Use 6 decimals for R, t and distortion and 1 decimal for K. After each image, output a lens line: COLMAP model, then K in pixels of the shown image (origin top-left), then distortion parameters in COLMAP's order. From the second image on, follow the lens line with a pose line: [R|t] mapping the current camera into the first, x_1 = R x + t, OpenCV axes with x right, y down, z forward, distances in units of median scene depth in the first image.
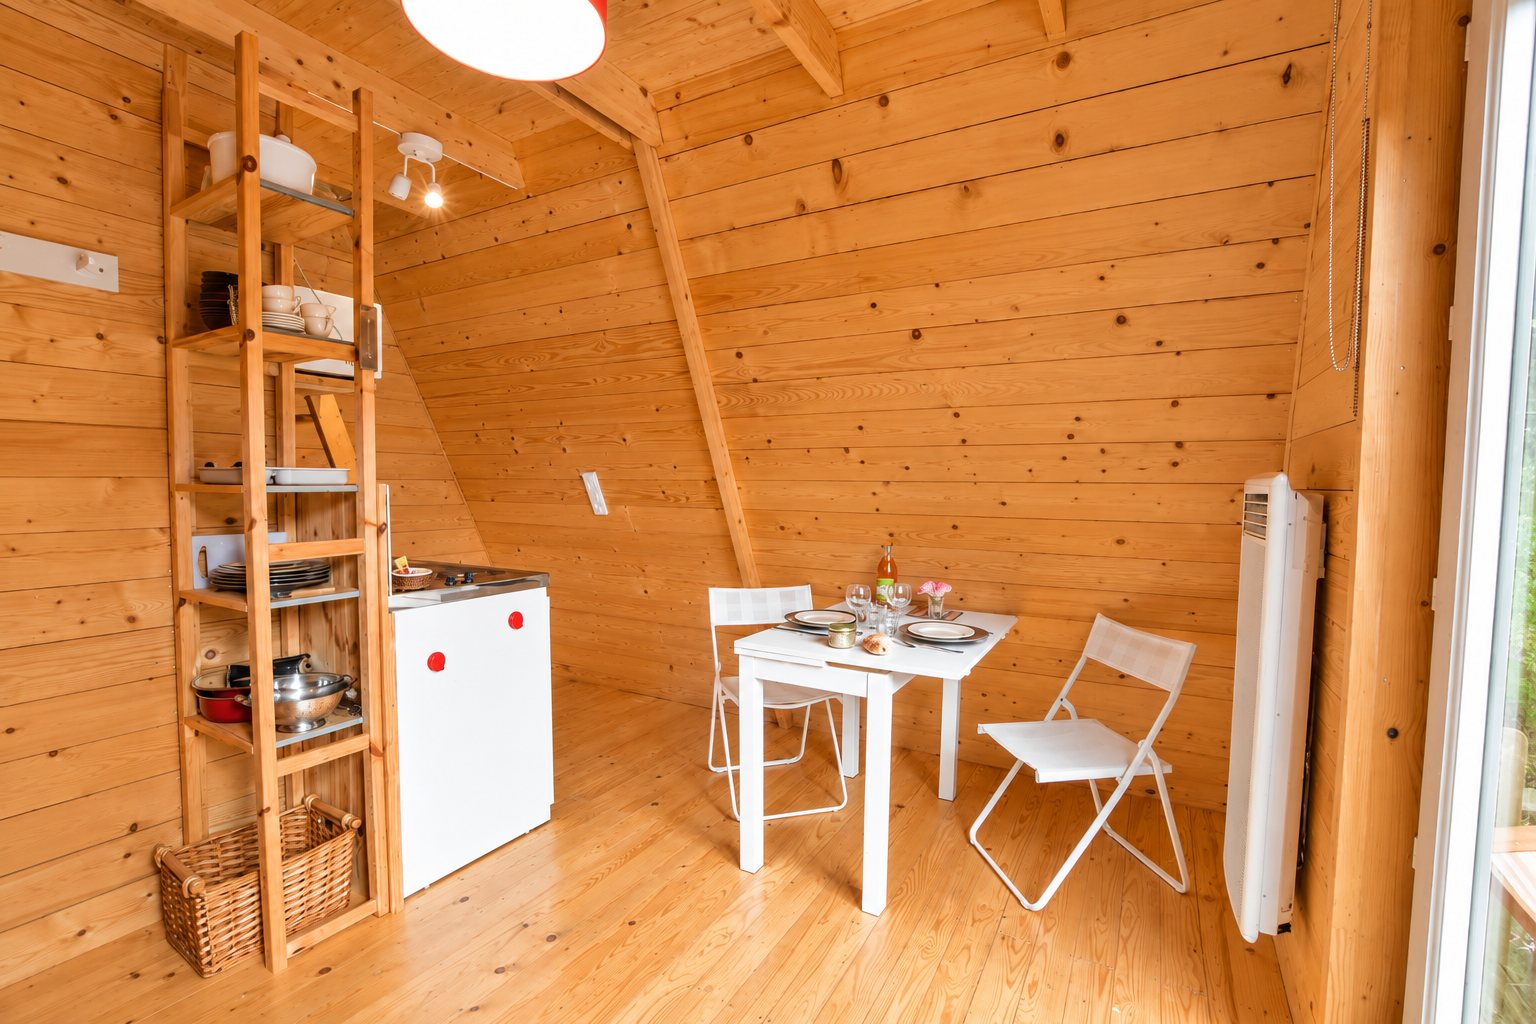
lens RADIAL K [[682.8, 0, 733.1], [0, 682.8, 515.3], [0, 0, 1]] dist [-0.001060, -0.020054]
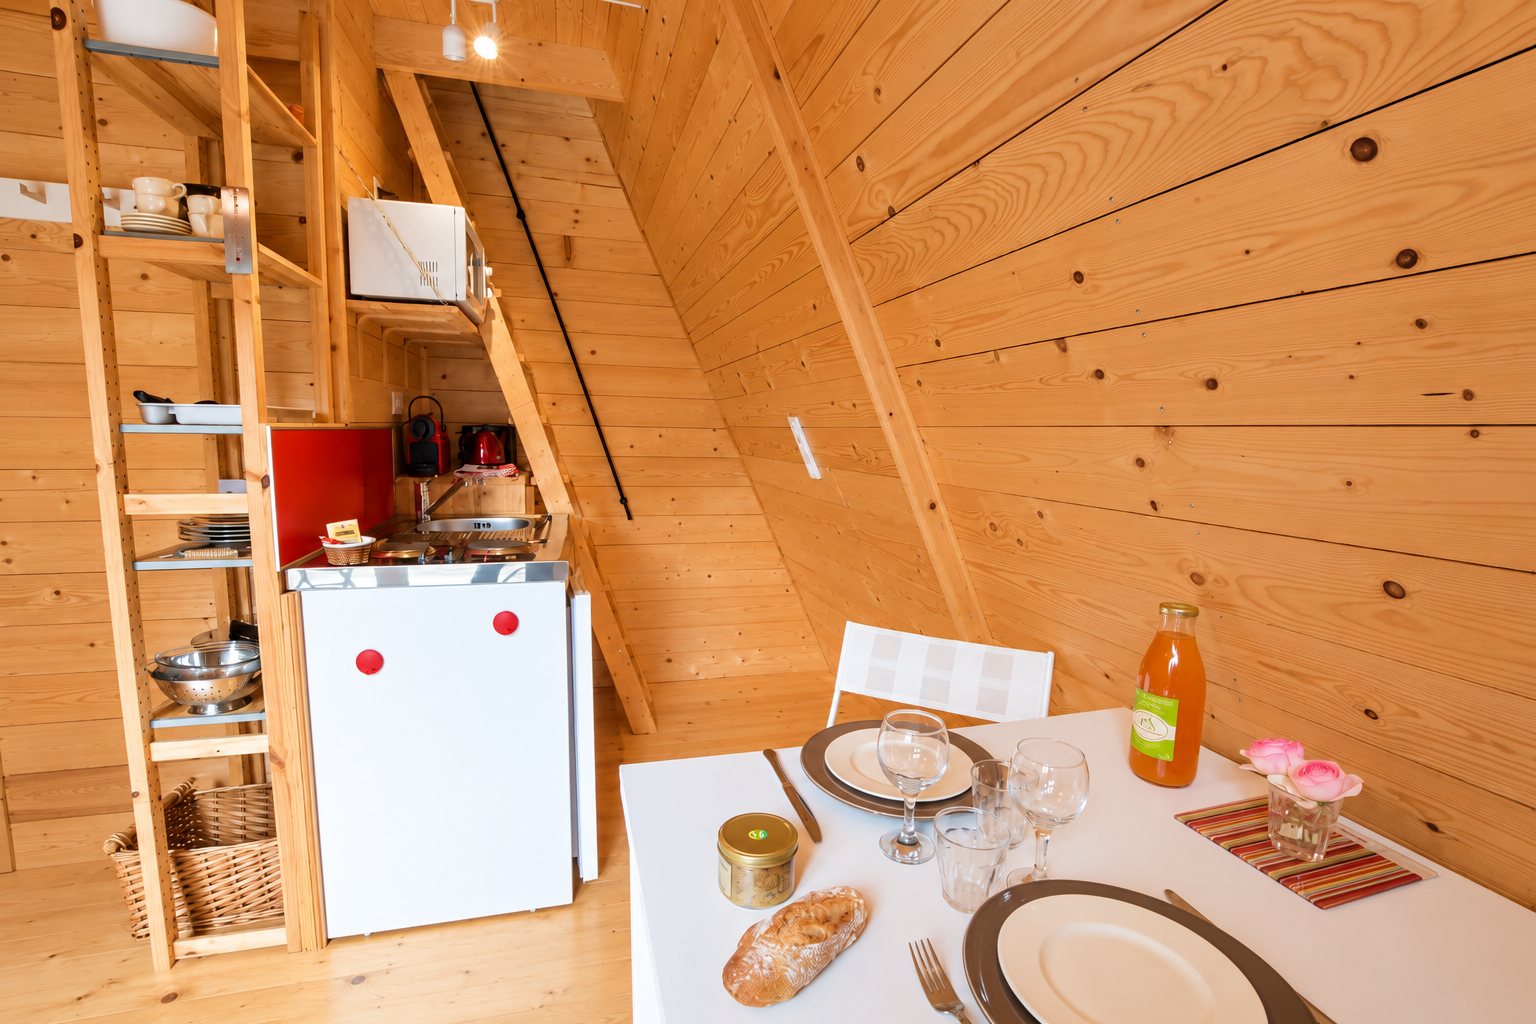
lens RADIAL K [[682.8, 0, 733.1], [0, 682.8, 515.3], [0, 0, 1]] dist [-0.001060, -0.020054]
pose [[0.741850, 0.087643, -0.664813, 0.303425], [-0.046816, 0.995772, 0.079032, -0.022479], [0.668929, -0.027506, 0.742817, 0.614453]]
